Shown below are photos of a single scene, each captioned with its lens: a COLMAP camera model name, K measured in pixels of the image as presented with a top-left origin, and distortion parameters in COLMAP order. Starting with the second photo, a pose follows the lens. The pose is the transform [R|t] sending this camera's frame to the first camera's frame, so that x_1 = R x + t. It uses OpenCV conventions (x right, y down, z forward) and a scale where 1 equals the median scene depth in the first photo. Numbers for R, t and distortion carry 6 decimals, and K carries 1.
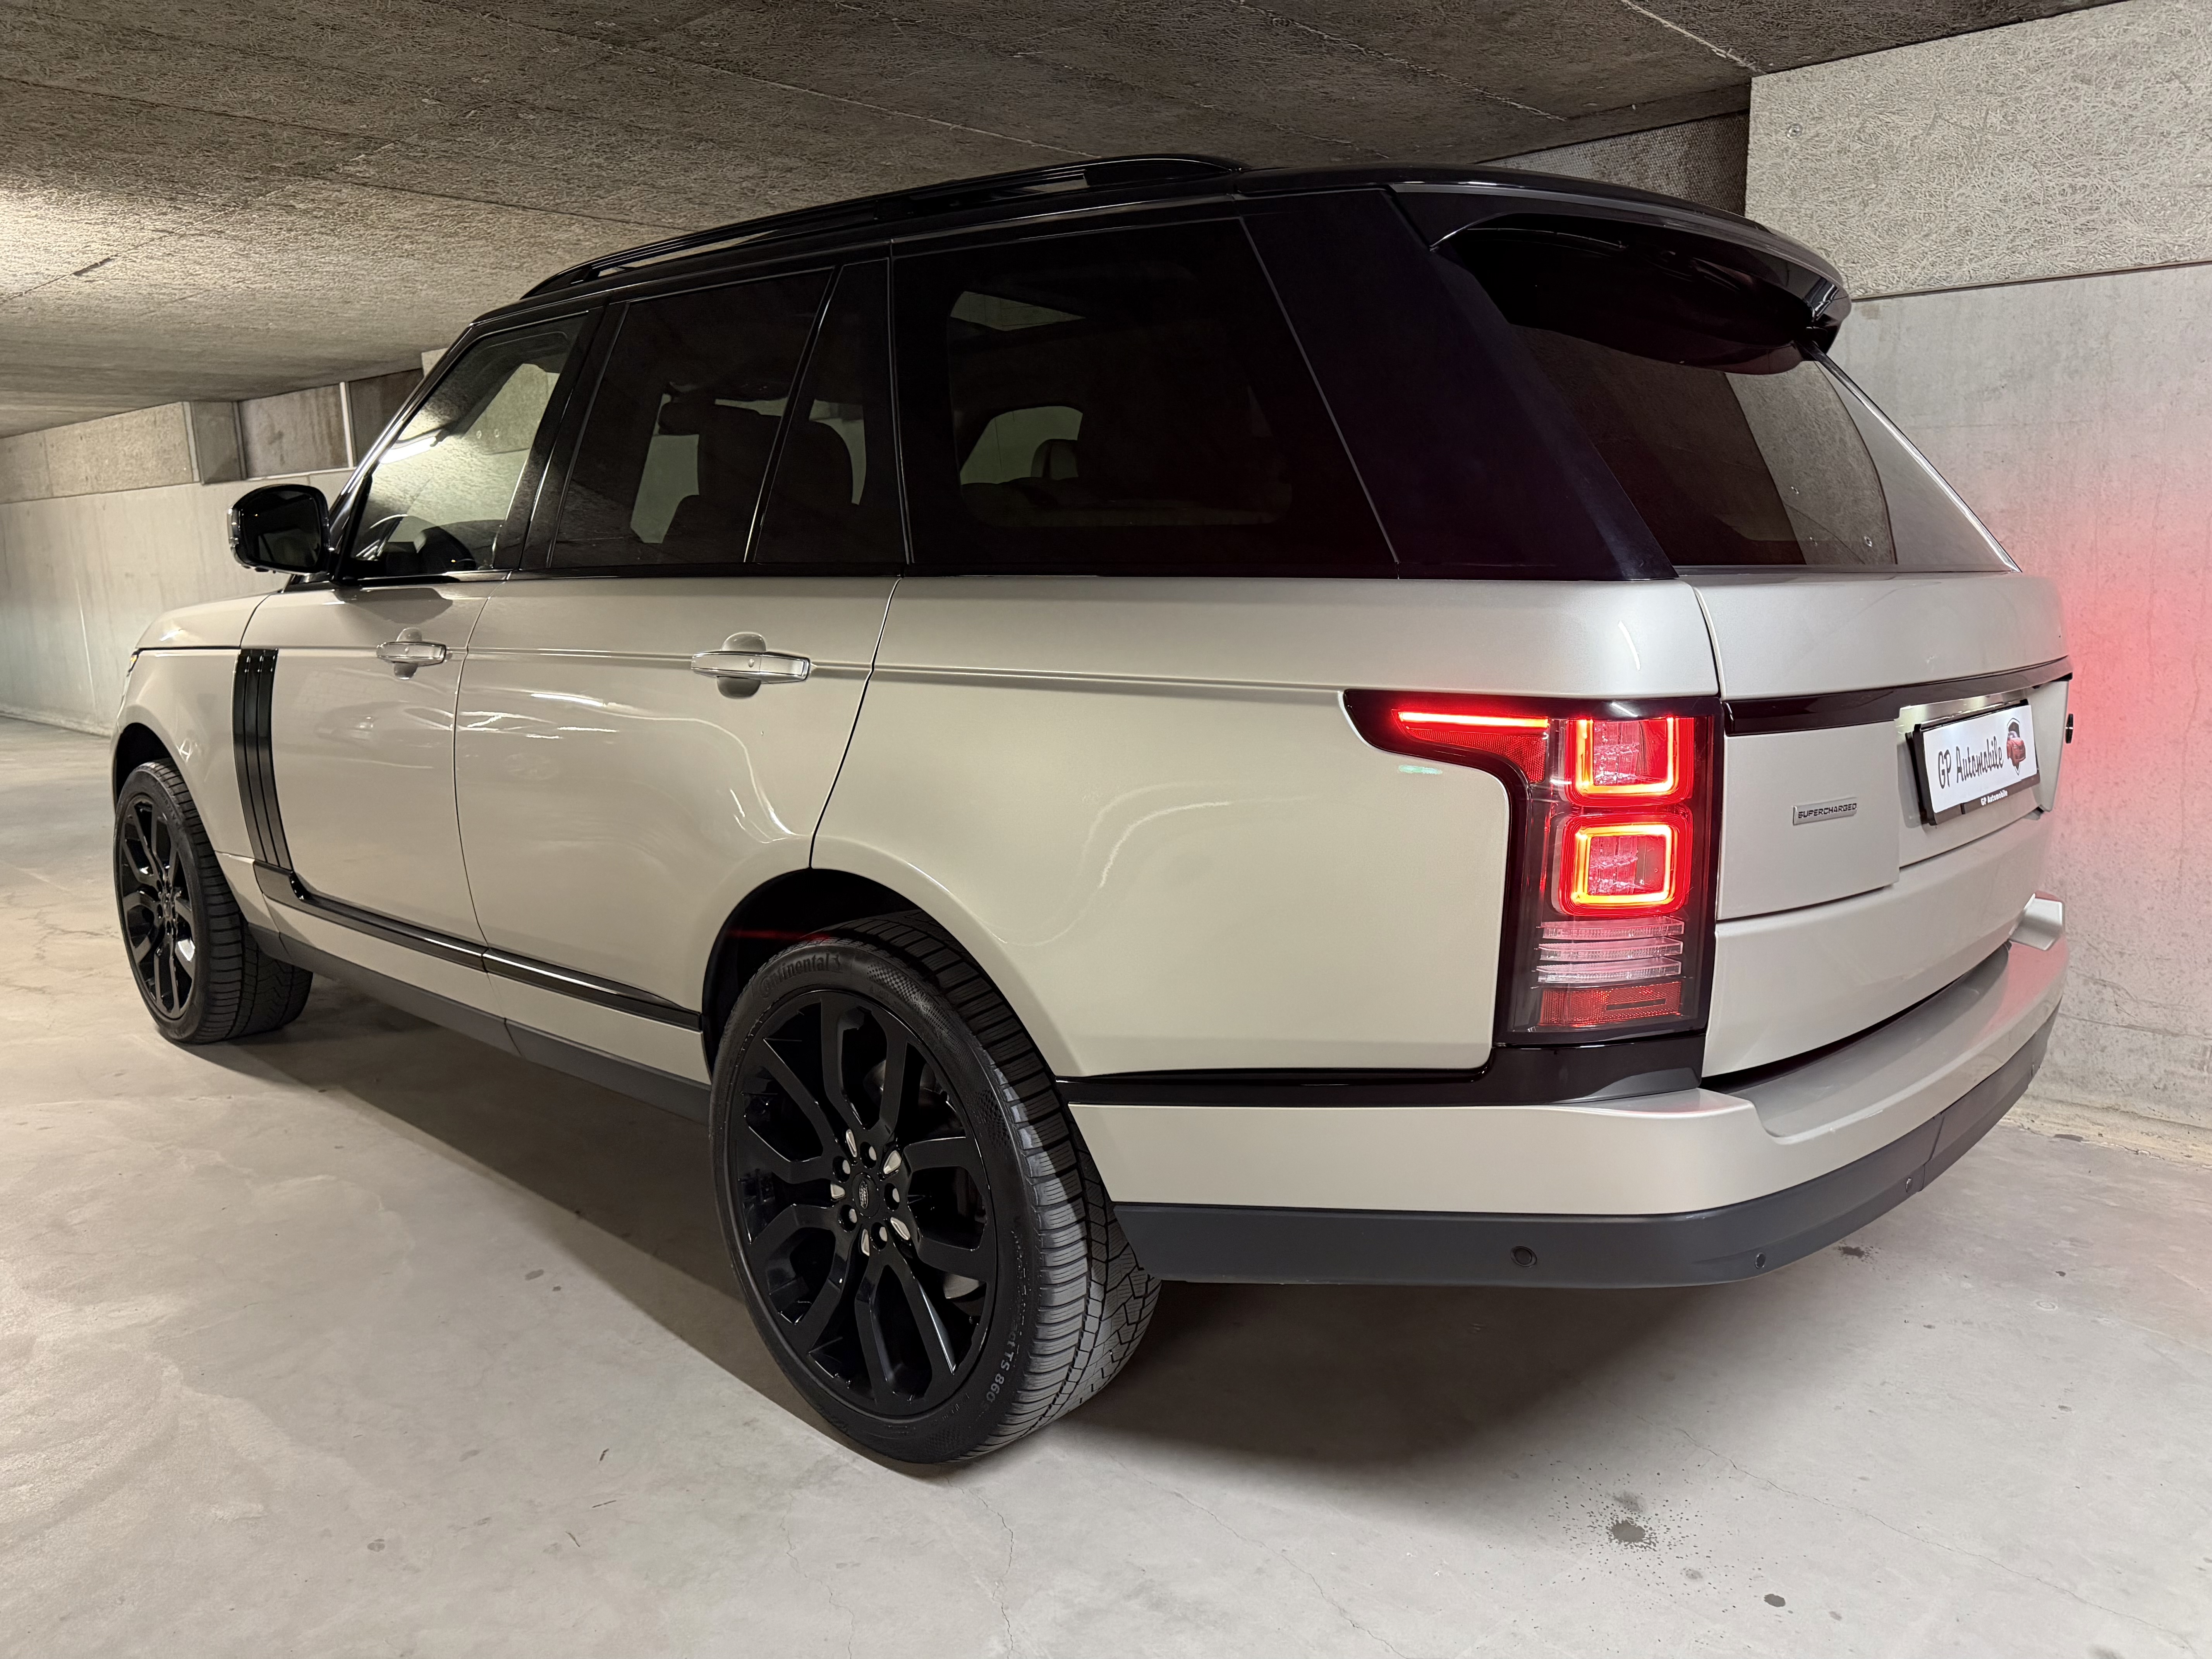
lens RADIAL K [[1579.6, 0, 1108.5], [0, 1579.6, 828.6], [0, 0, 1]] dist [-0.001729, -0.004331]
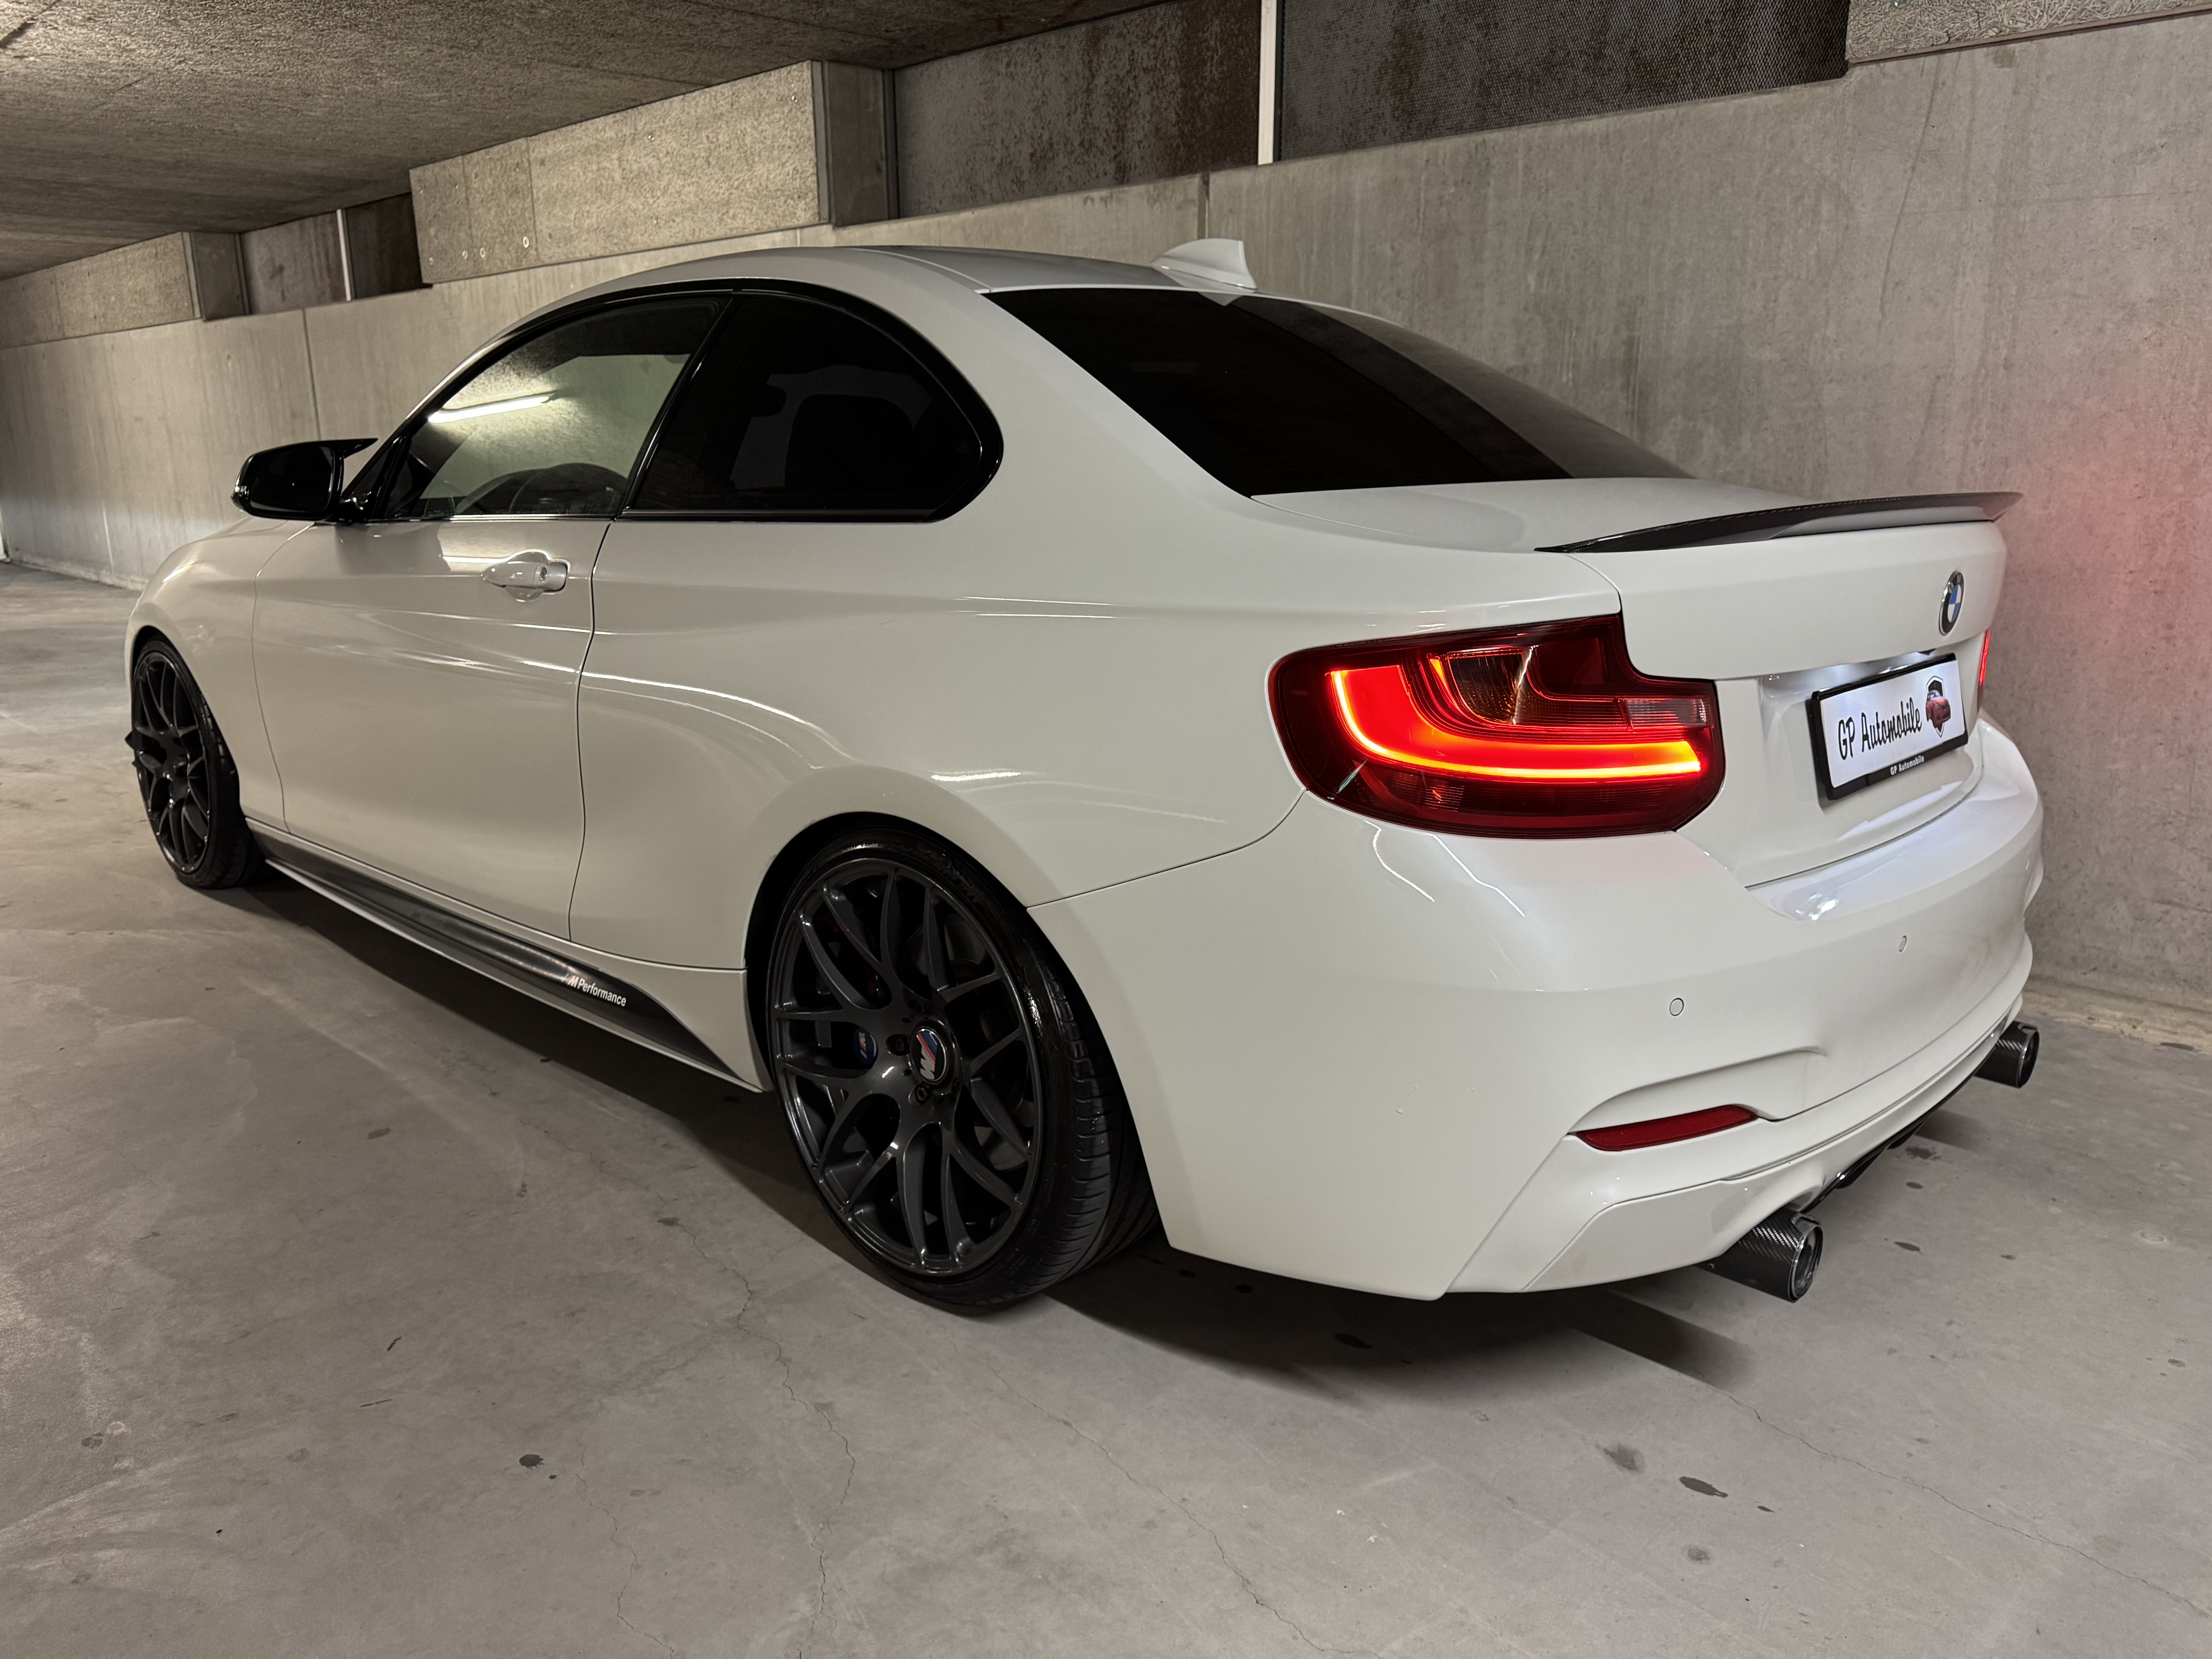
lens RADIAL K [[1583.1, 0, 1106.0], [0, 1583.1, 829.5], [0, 0, 1]] dist [-0.007864, 0.002481]
pose [[0.998899, 0.030800, -0.035391, 0.053833], [-0.028477, 0.997520, 0.064369, 0.040247], [0.037286, -0.063290, 0.997298, 0.131673]]
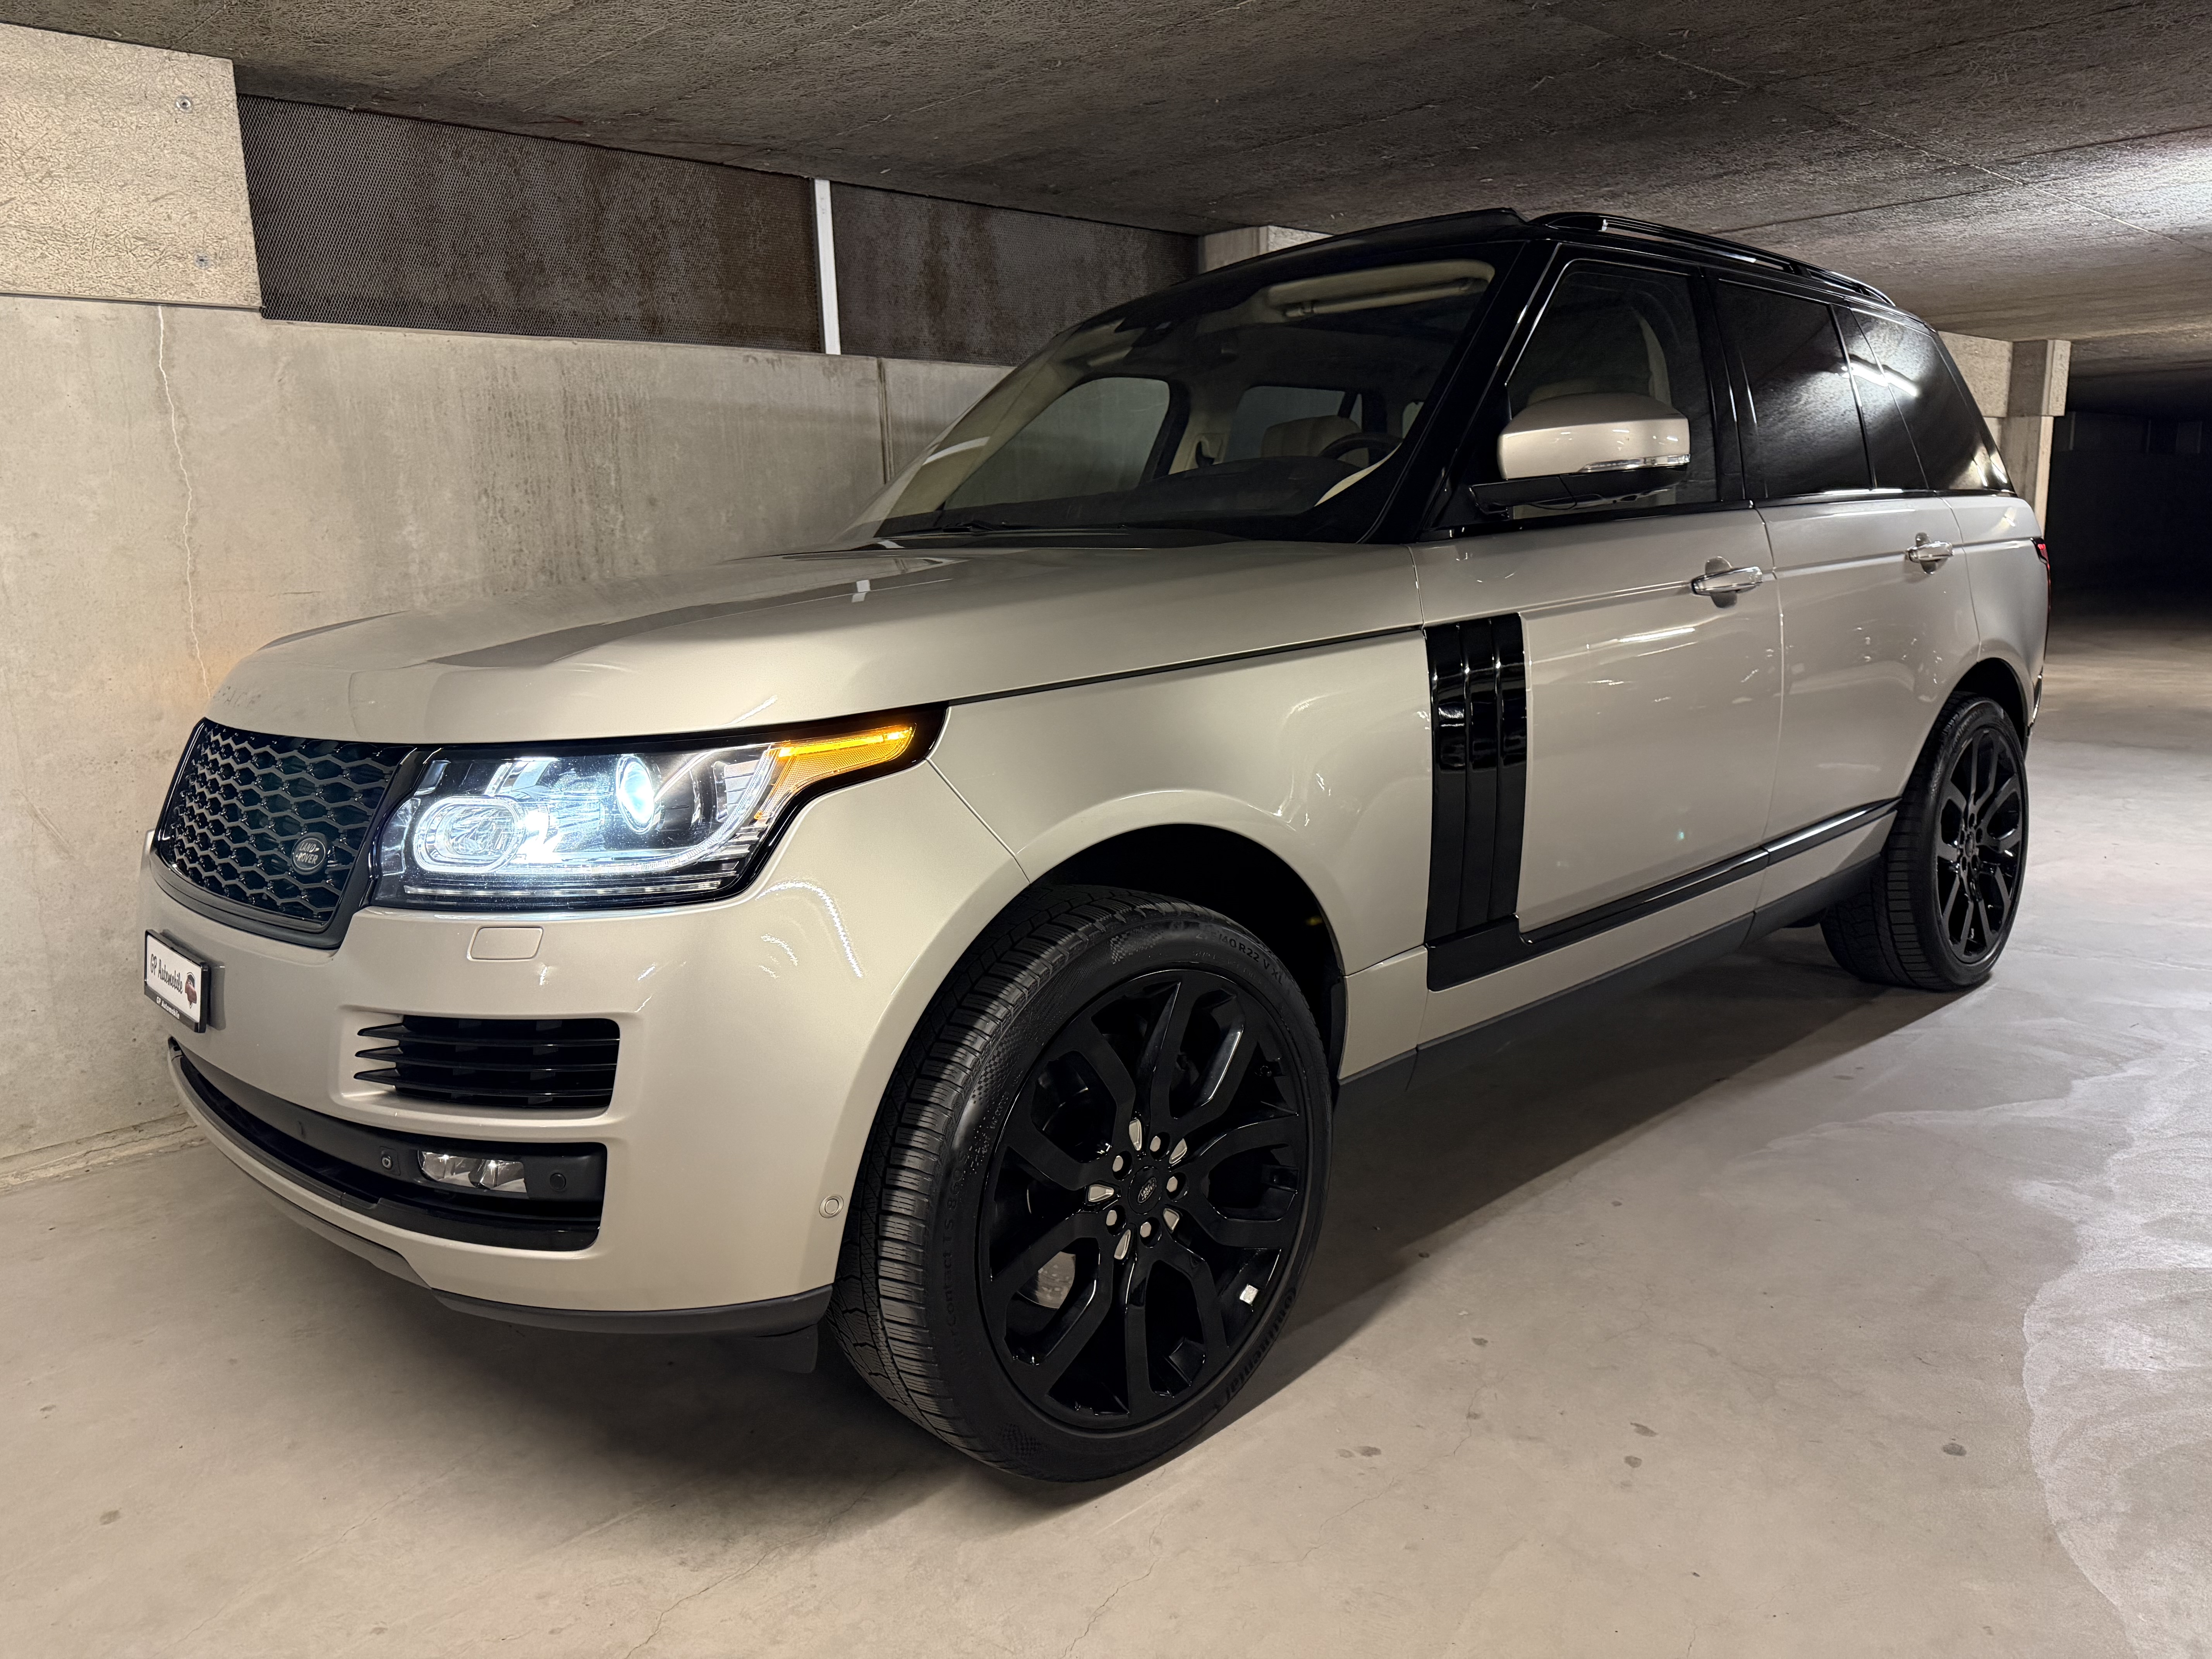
lens RADIAL K [[1571.1, 0, 1097.6], [0, 1571.1, 827.1], [0, 0, 1]] dist [0.014181, -0.022943]
pose [[0.083579, -0.165682, 0.982631, -1.325403], [0.207086, 0.967442, 0.145507, -0.169198], [-0.974746, 0.191328, 0.115168, 1.166823]]
